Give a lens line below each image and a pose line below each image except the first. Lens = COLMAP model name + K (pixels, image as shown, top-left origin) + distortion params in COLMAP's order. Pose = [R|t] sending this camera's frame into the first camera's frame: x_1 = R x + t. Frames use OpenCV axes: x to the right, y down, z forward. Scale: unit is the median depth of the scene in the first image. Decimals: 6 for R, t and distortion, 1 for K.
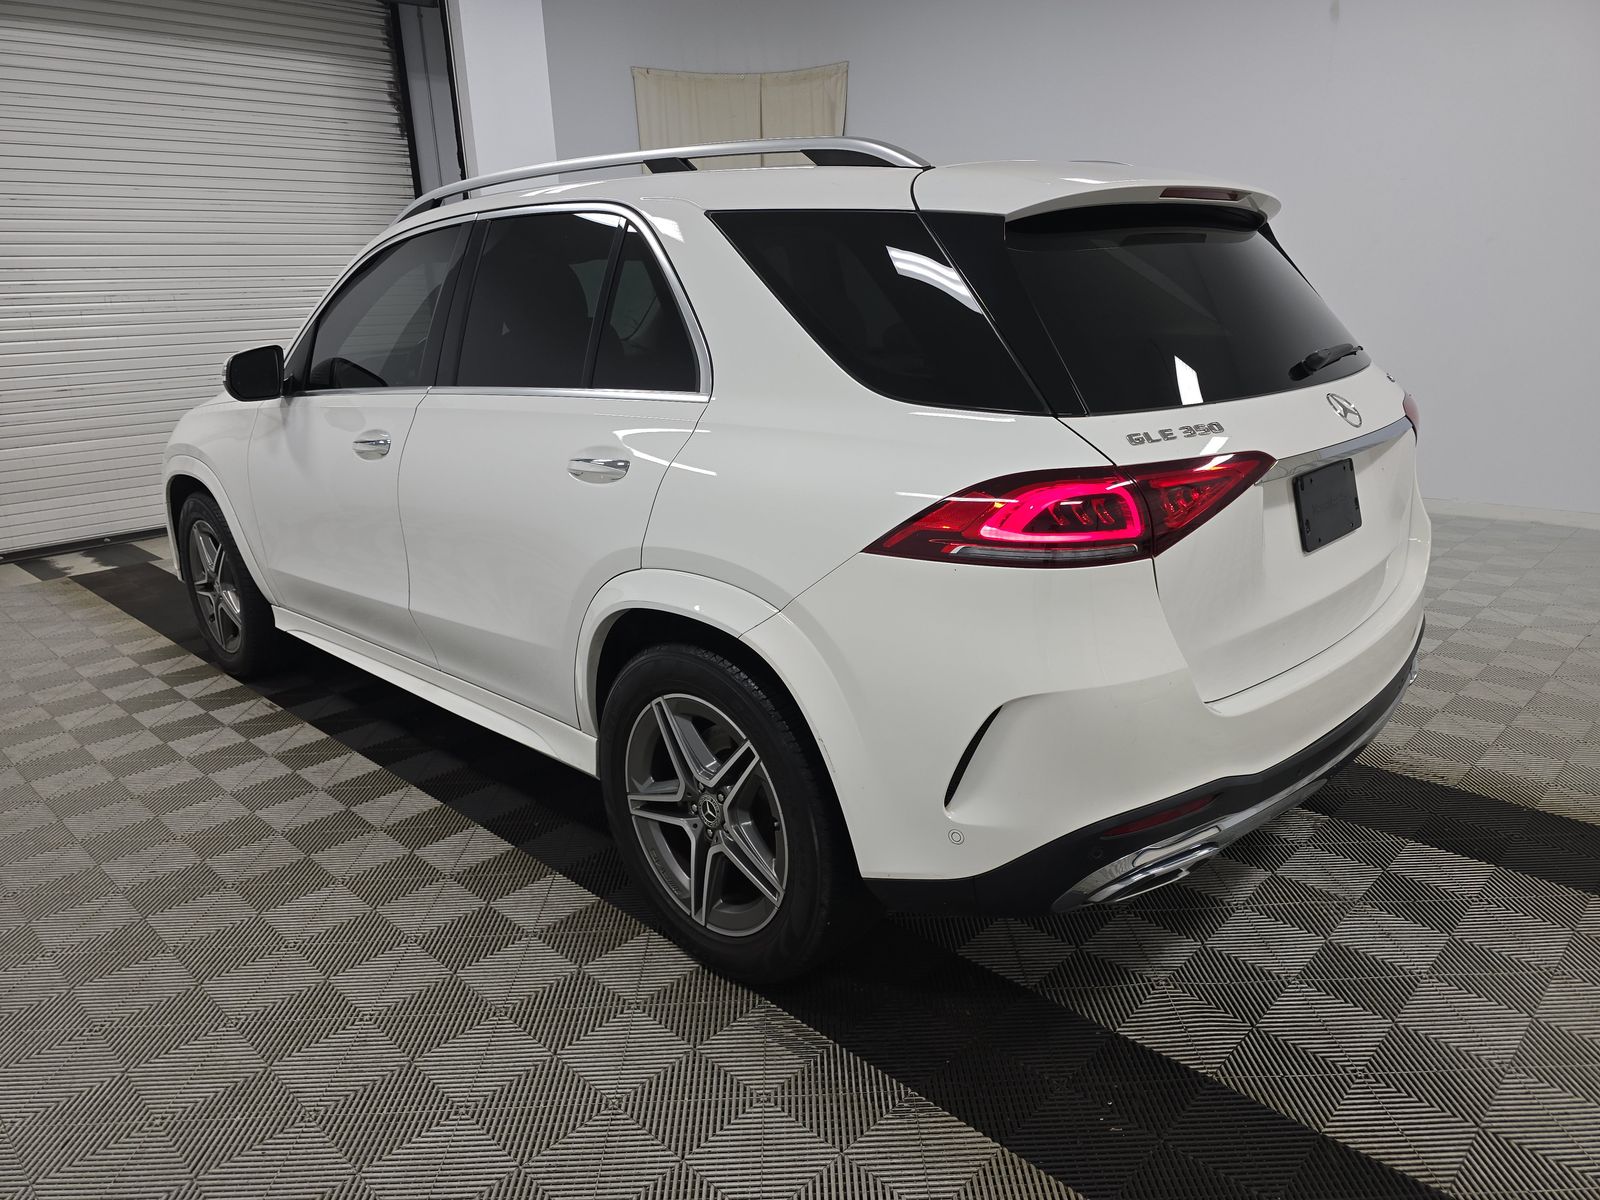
lens RADIAL K [[1078.7, 0, 811.7], [0, 1078.7, 596.2], [0, 0, 1]] dist [0.021871, -0.002480]
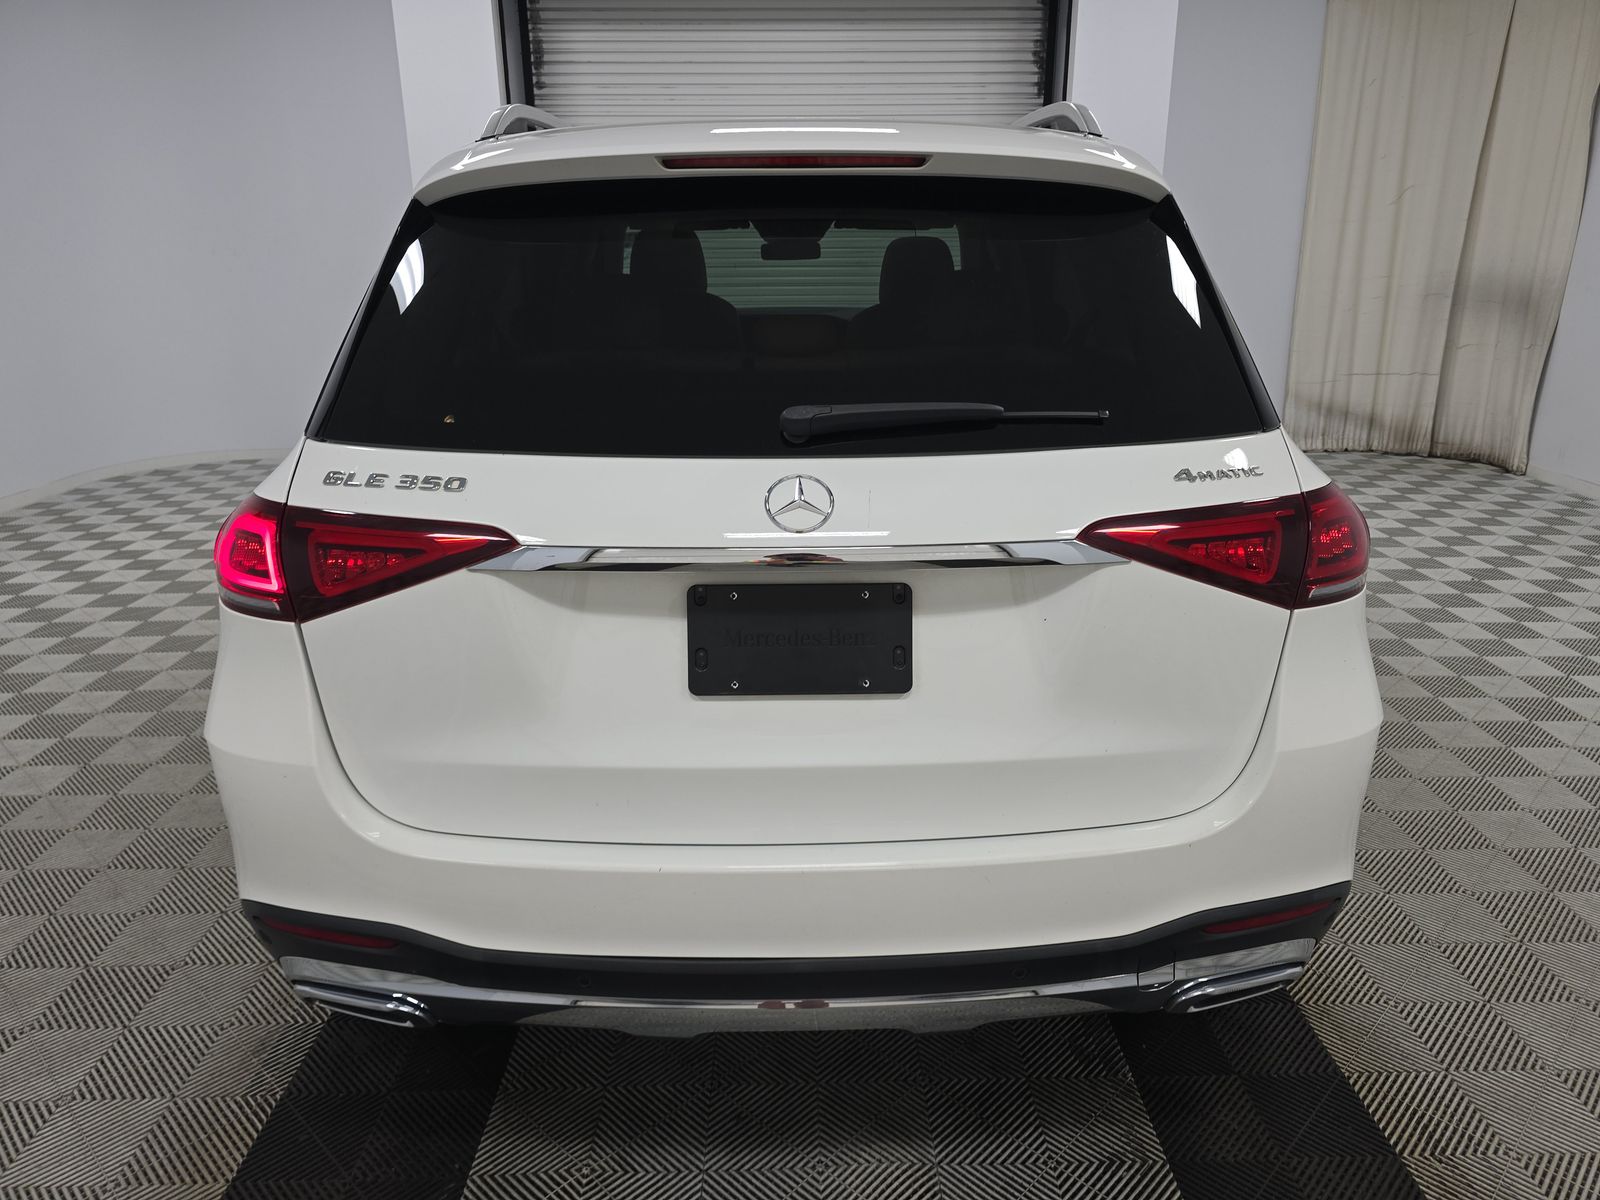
lens RADIAL K [[1078.7, 0, 811.7], [0, 1078.7, 596.2], [0, 0, 1]] dist [0.021871, -0.002480]
pose [[0.700954, 0.237098, -0.672642, 0.270835], [-0.208774, 0.970025, 0.124360, -0.056919], [0.681965, 0.053260, 0.729443, 0.156303]]
